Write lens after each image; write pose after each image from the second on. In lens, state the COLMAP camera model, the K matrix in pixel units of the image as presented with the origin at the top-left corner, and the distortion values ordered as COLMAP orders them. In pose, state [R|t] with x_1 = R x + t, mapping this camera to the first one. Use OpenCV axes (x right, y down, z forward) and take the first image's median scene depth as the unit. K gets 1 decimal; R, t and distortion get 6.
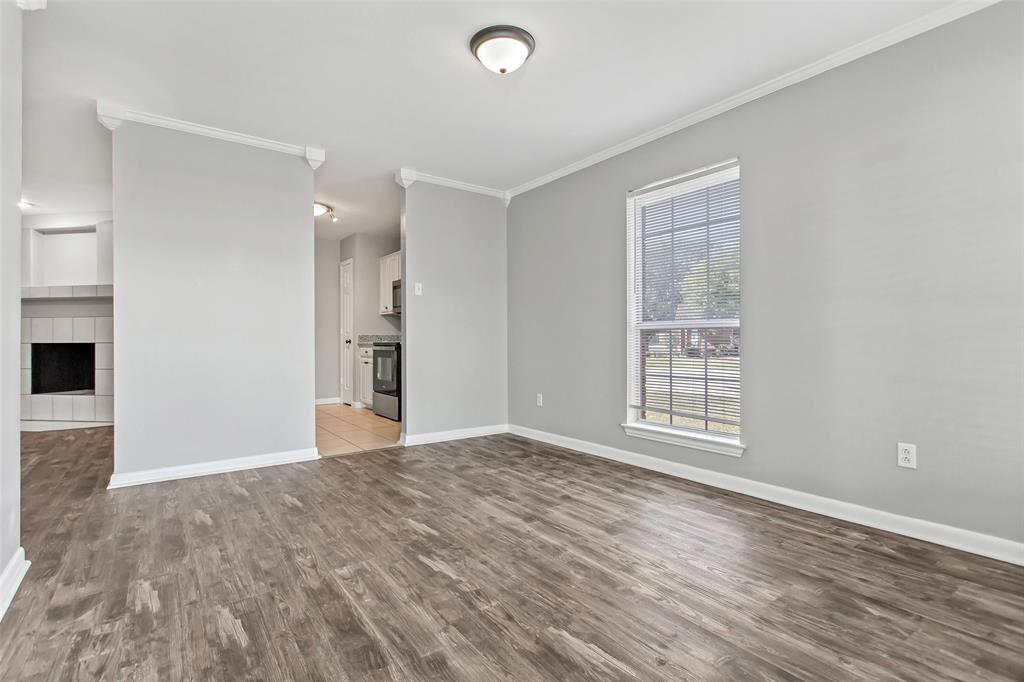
lens RADIAL K [[487.7, 0, 502.6], [0, 487.7, 340.8], [0, 0, 1]] dist [0.000372, 0.000849]
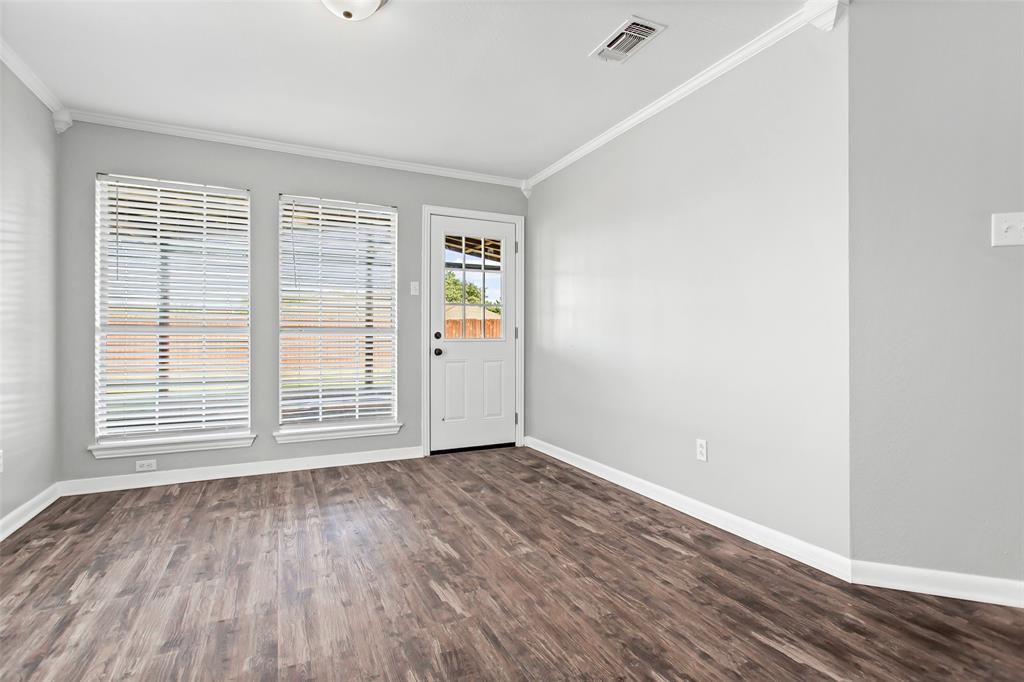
lens RADIAL K [[487.7, 0, 502.6], [0, 487.7, 340.8], [0, 0, 1]] dist [0.000372, 0.000849]
pose [[-0.982655, 0.002718, 0.185425, -0.414644], [0.004197, 0.999962, 0.007584, -0.026712], [-0.185397, 0.008231, -0.982629, 1.811641]]
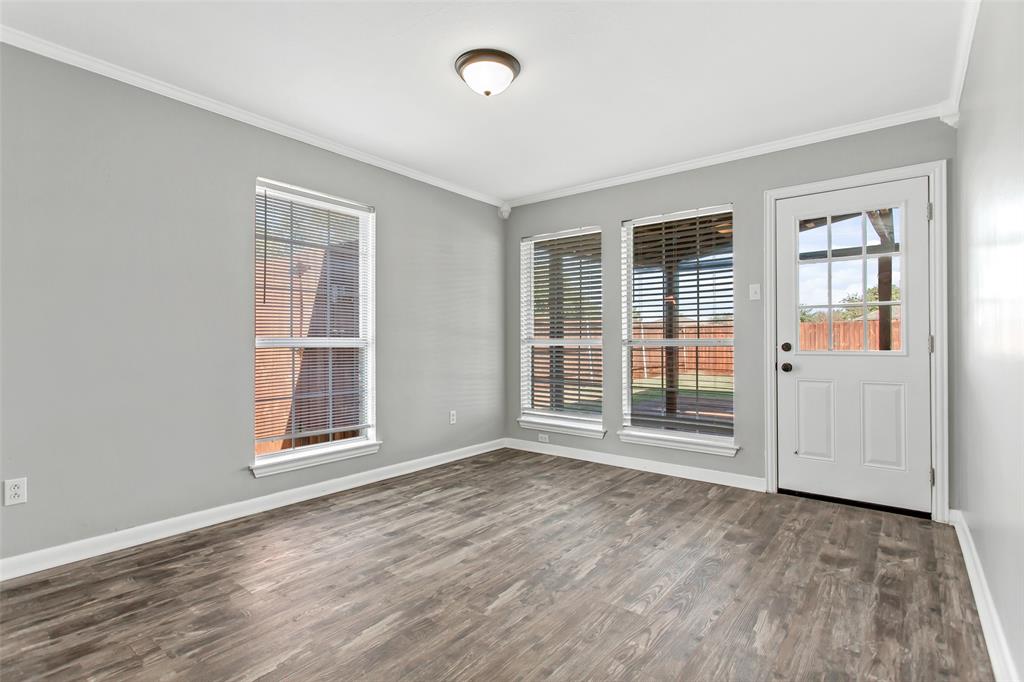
lens RADIAL K [[485.3, 0, 518.3], [0, 485.3, 340.8], [0, 0, 1]] dist [-0.000227, 0.000966]
pose [[-0.273505, 0.004646, 0.961859, -1.008535], [0.002711, 0.999988, -0.004060, -0.047938], [-0.961867, 0.001497, -0.273514, 1.261266]]
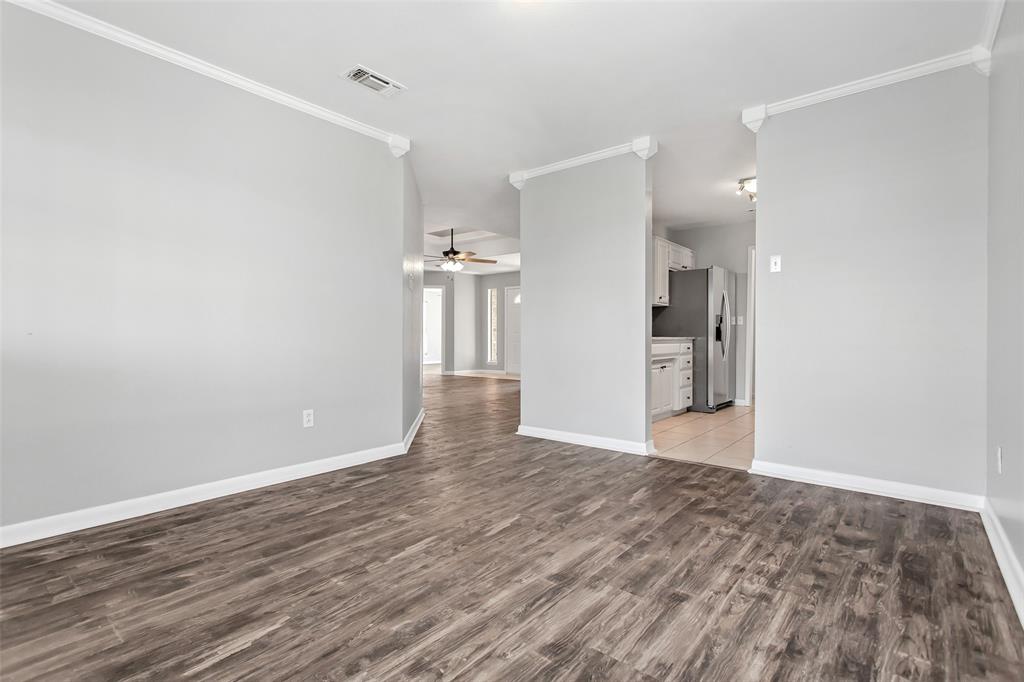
lens RADIAL K [[482.0, 0, 512.0], [0, 482.0, 341.0], [0, 0, 1]] dist [0.000956, 0.000367]
pose [[0.250135, 0.013442, -0.968118, 0.793512], [-0.004503, 0.999909, 0.012720, 0.002968], [0.968201, 0.001178, 0.250172, 0.813502]]
